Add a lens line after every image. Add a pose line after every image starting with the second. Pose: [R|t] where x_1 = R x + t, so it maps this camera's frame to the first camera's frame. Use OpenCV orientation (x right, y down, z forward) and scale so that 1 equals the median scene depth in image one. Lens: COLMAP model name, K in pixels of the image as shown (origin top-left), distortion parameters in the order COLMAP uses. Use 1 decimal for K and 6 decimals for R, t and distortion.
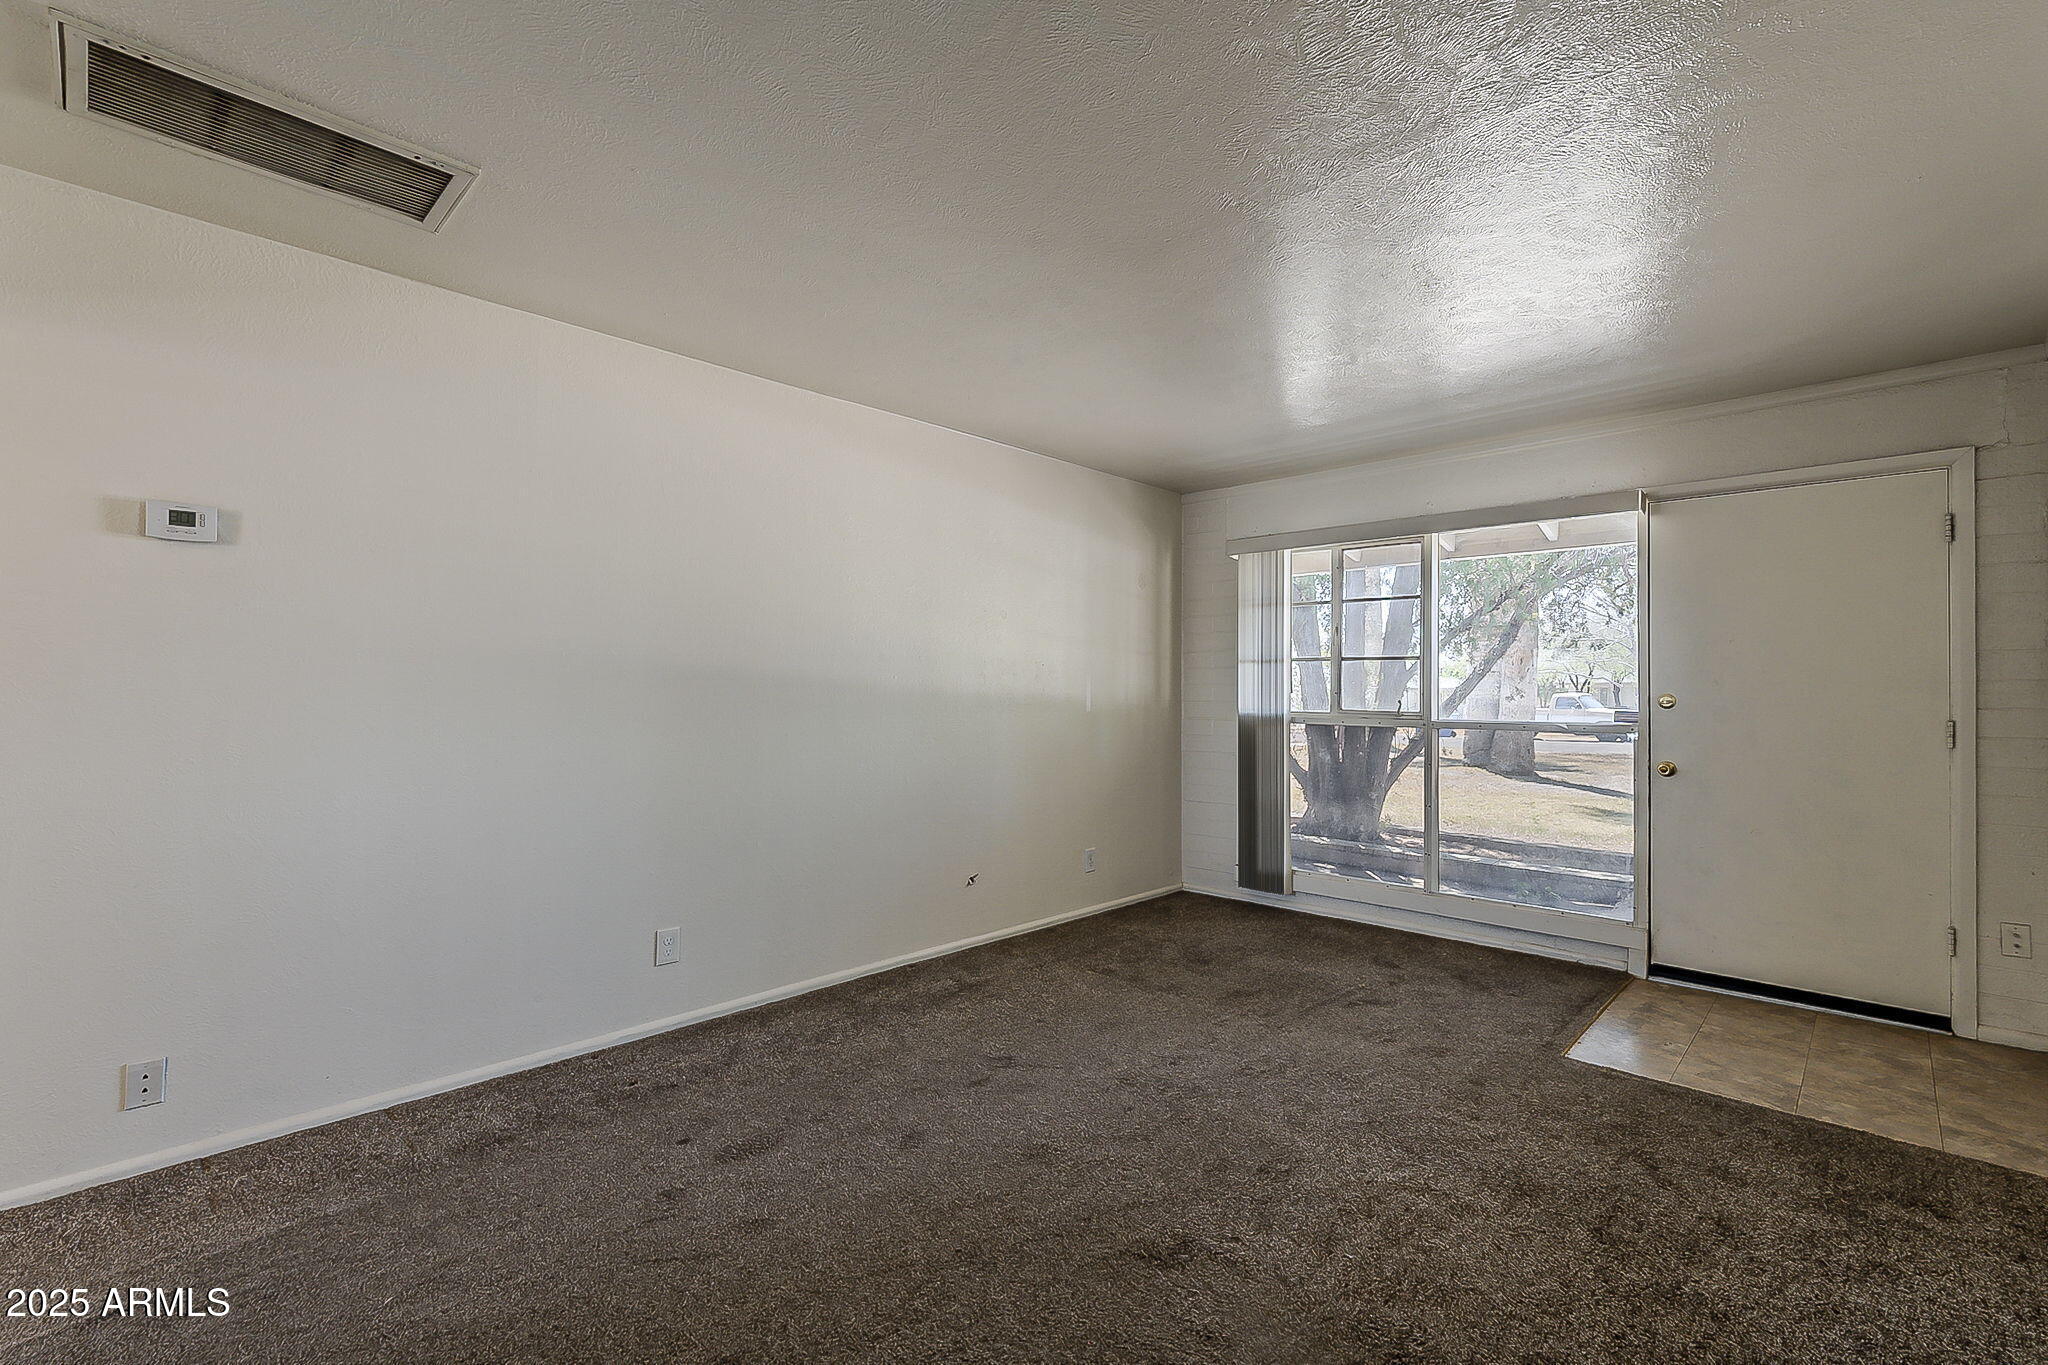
lens RADIAL K [[900.7, 0, 1035.8], [0, 900.7, 684.8], [0, 0, 1]] dist [-0.001742, -0.000650]
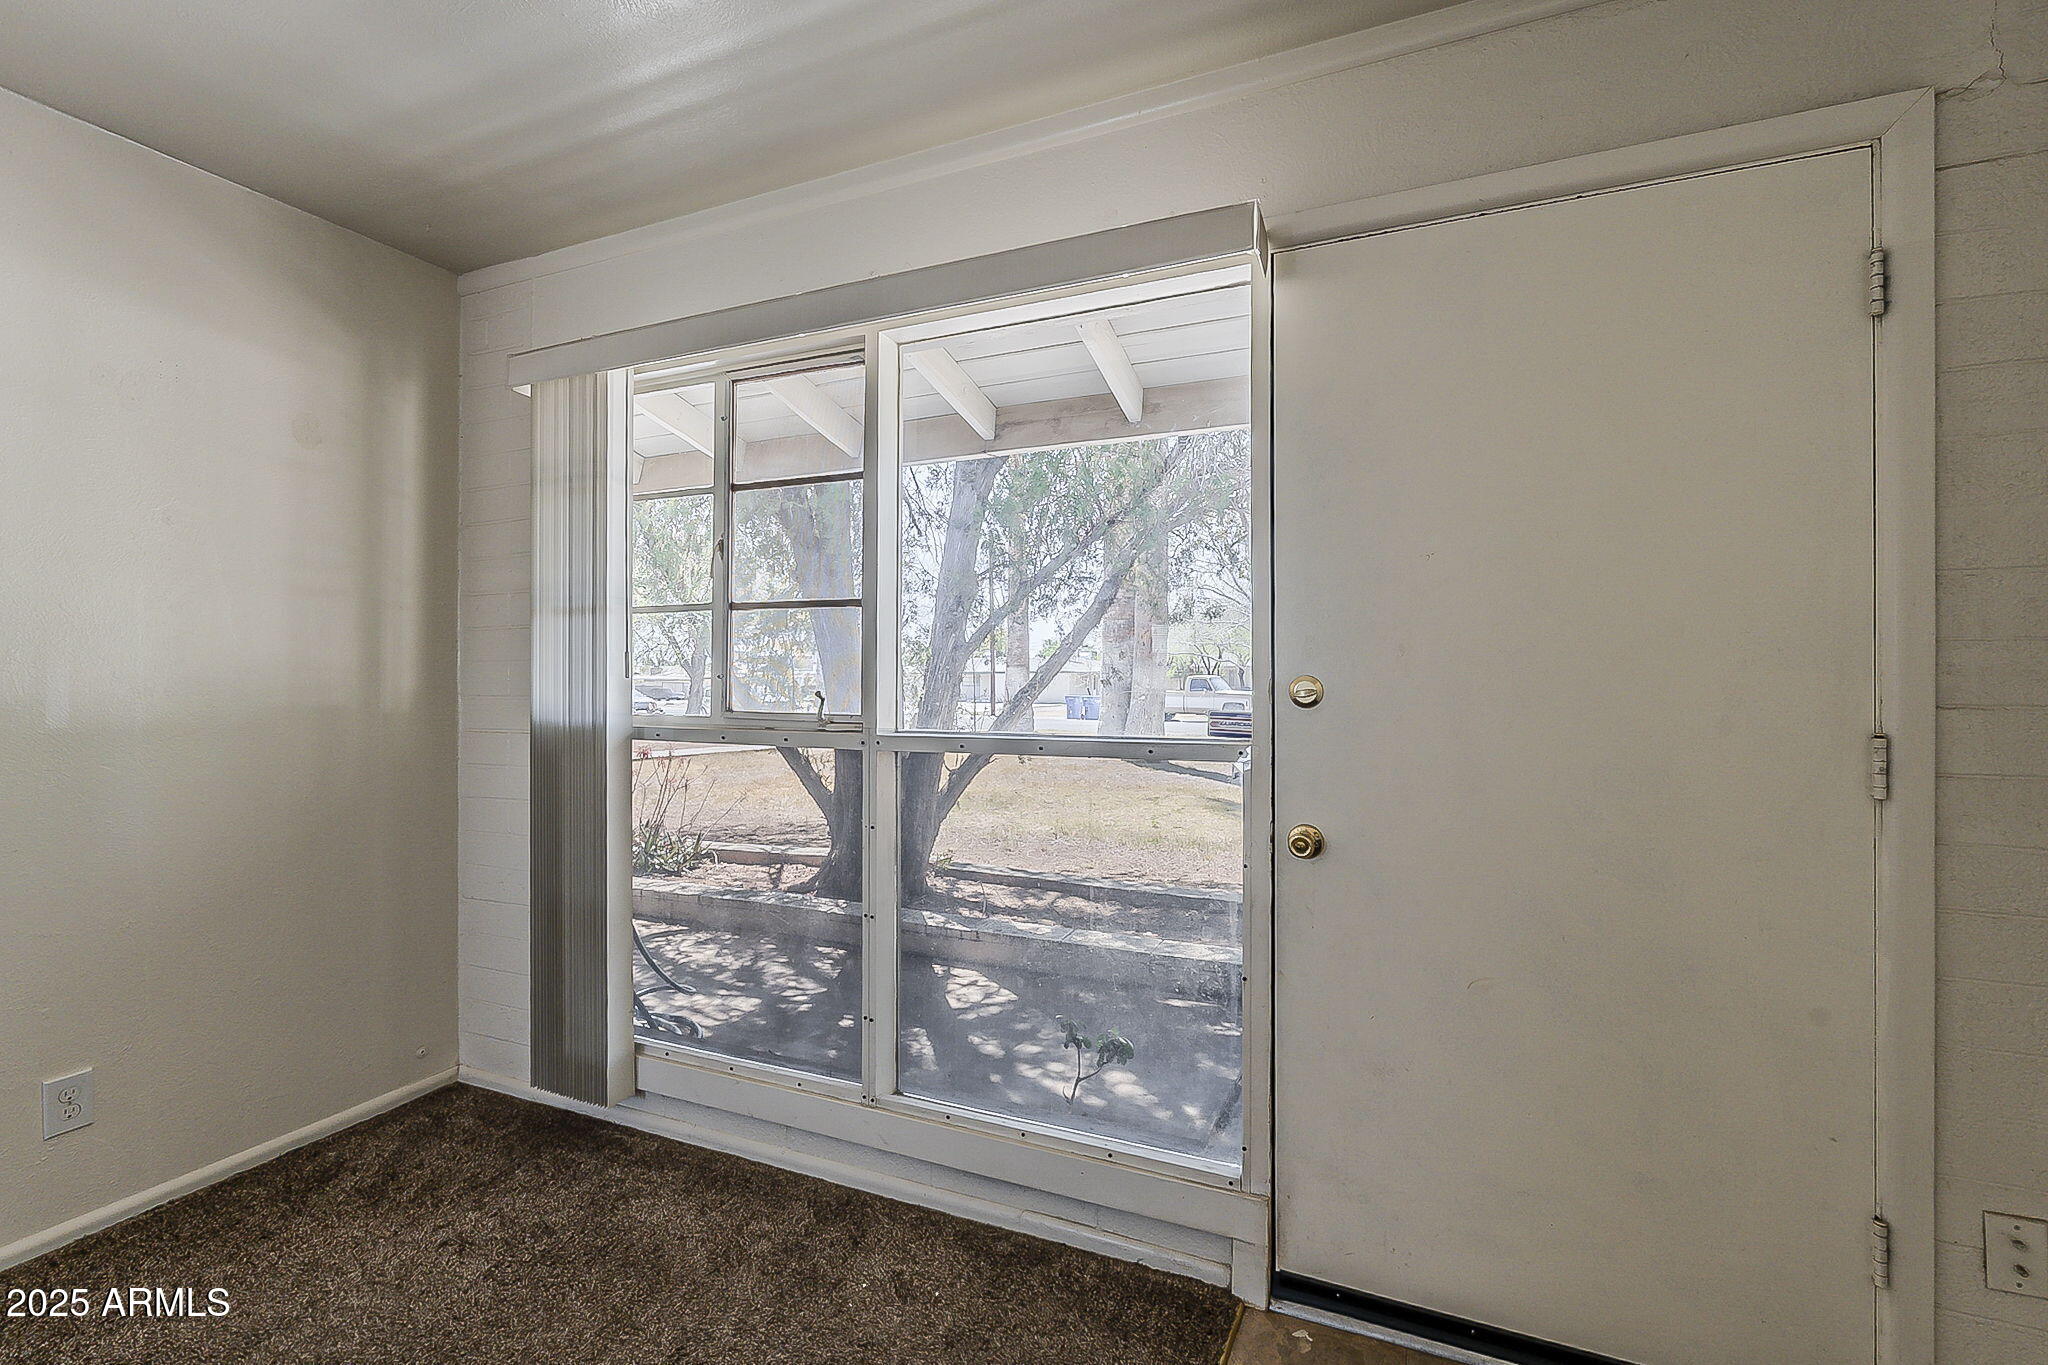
lens RADIAL K [[900.7, 0, 1035.8], [0, 900.7, 684.8], [0, 0, 1]] dist [-0.001742, -0.000650]
pose [[0.940707, -0.008186, 0.339121, 0.416760], [0.002301, 0.999840, 0.017754, 0.006304], [-0.339212, -0.015921, 0.940575, 0.616166]]
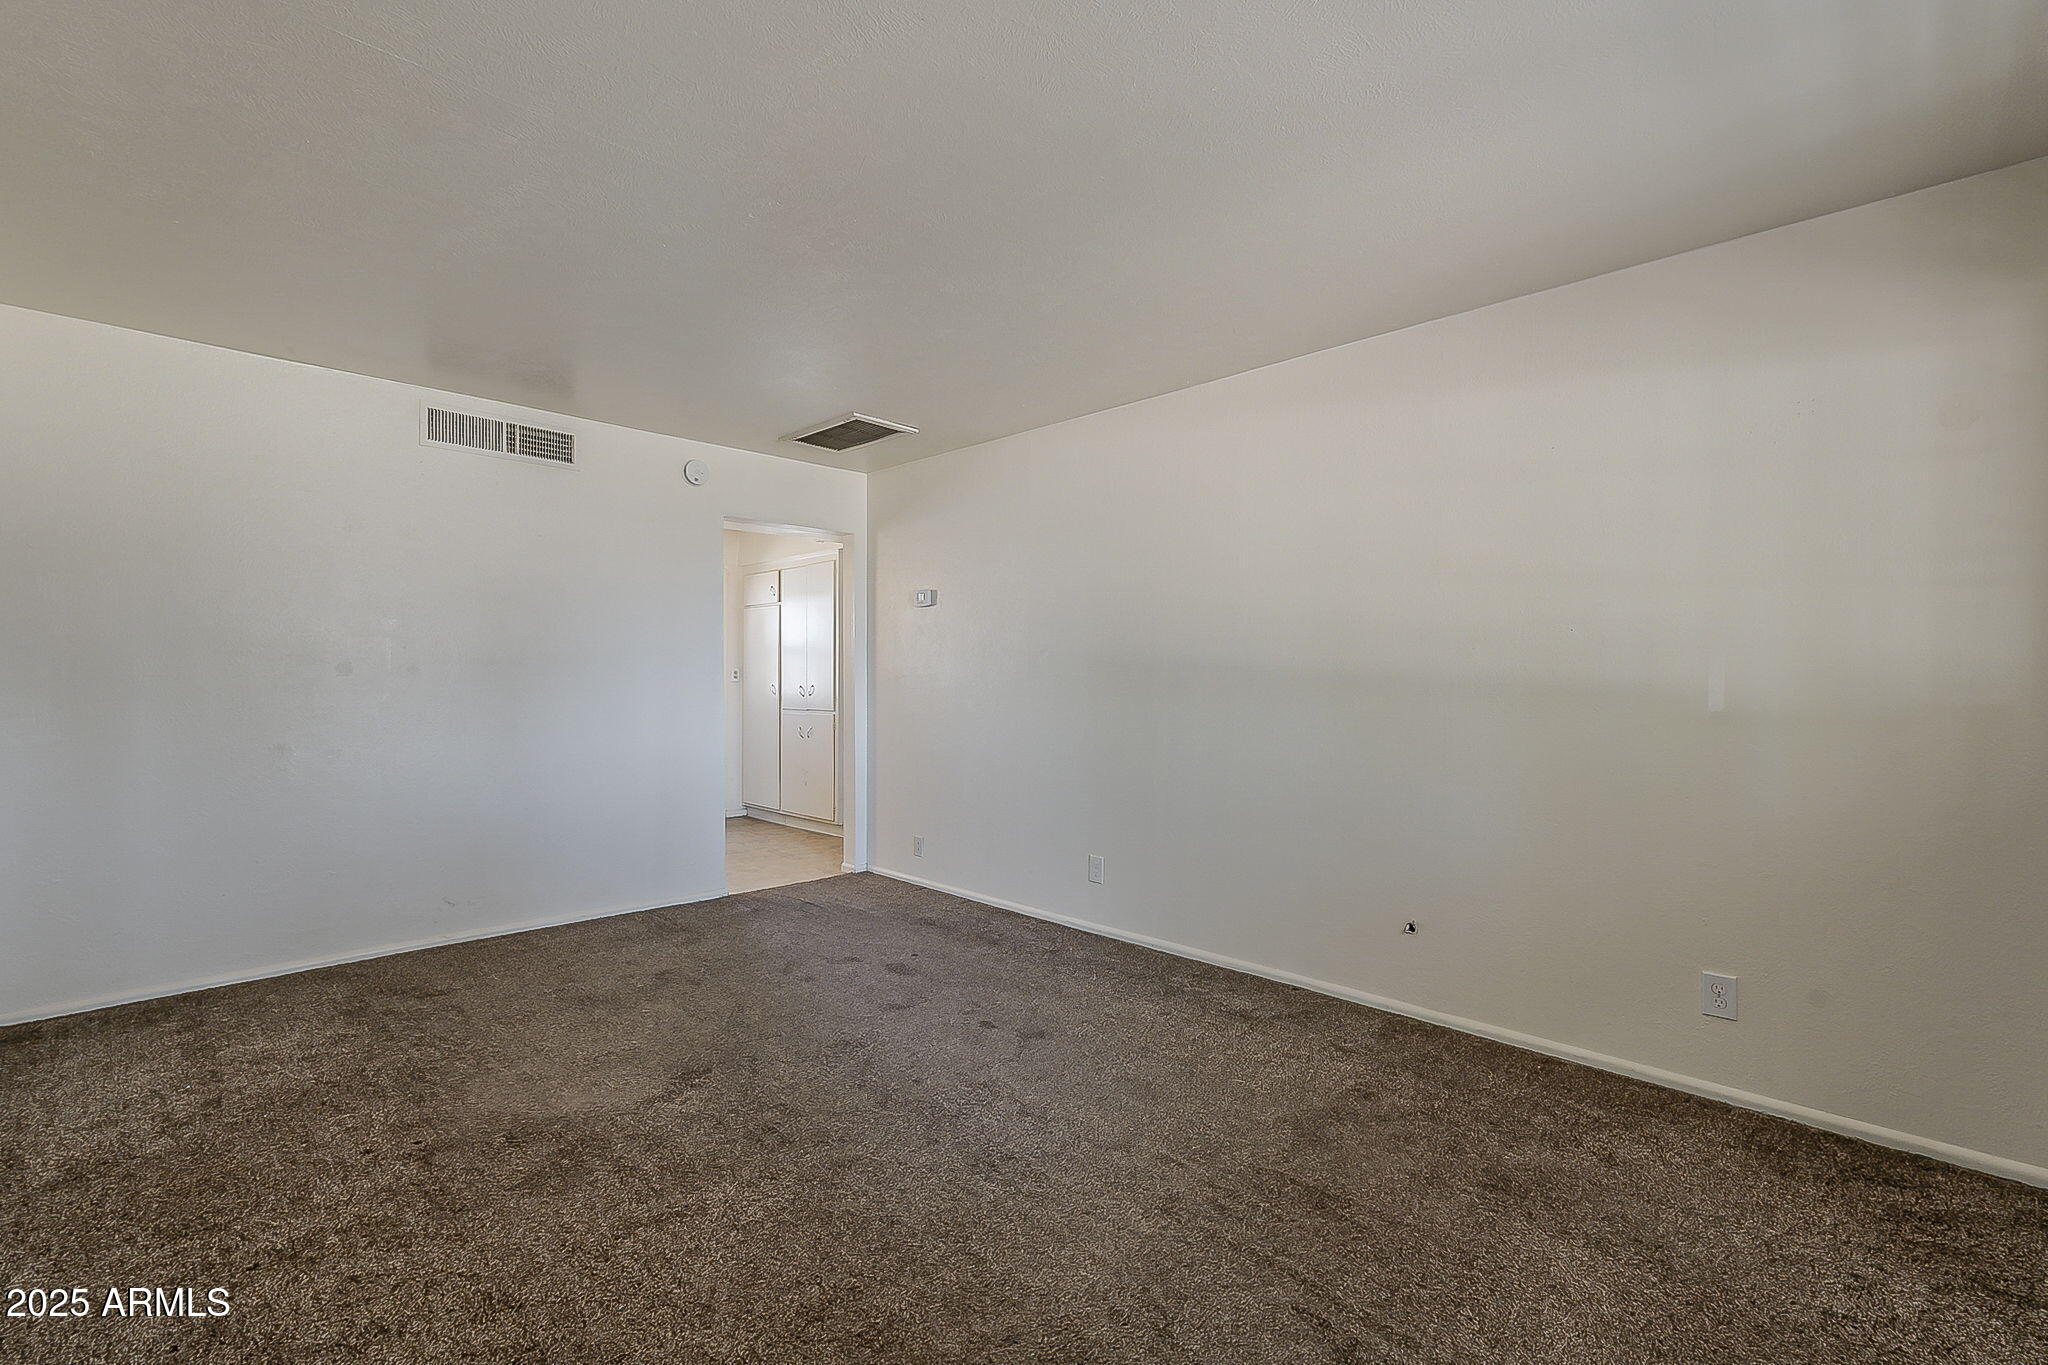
lens RADIAL K [[900.7, 0, 1035.8], [0, 900.7, 684.8], [0, 0, 1]] dist [-0.001742, -0.000650]
pose [[-0.022576, 0.004529, -0.999735, 0.743263], [0.002914, 0.999986, 0.004465, 0.014341], [0.999741, -0.002812, -0.022589, 0.778638]]
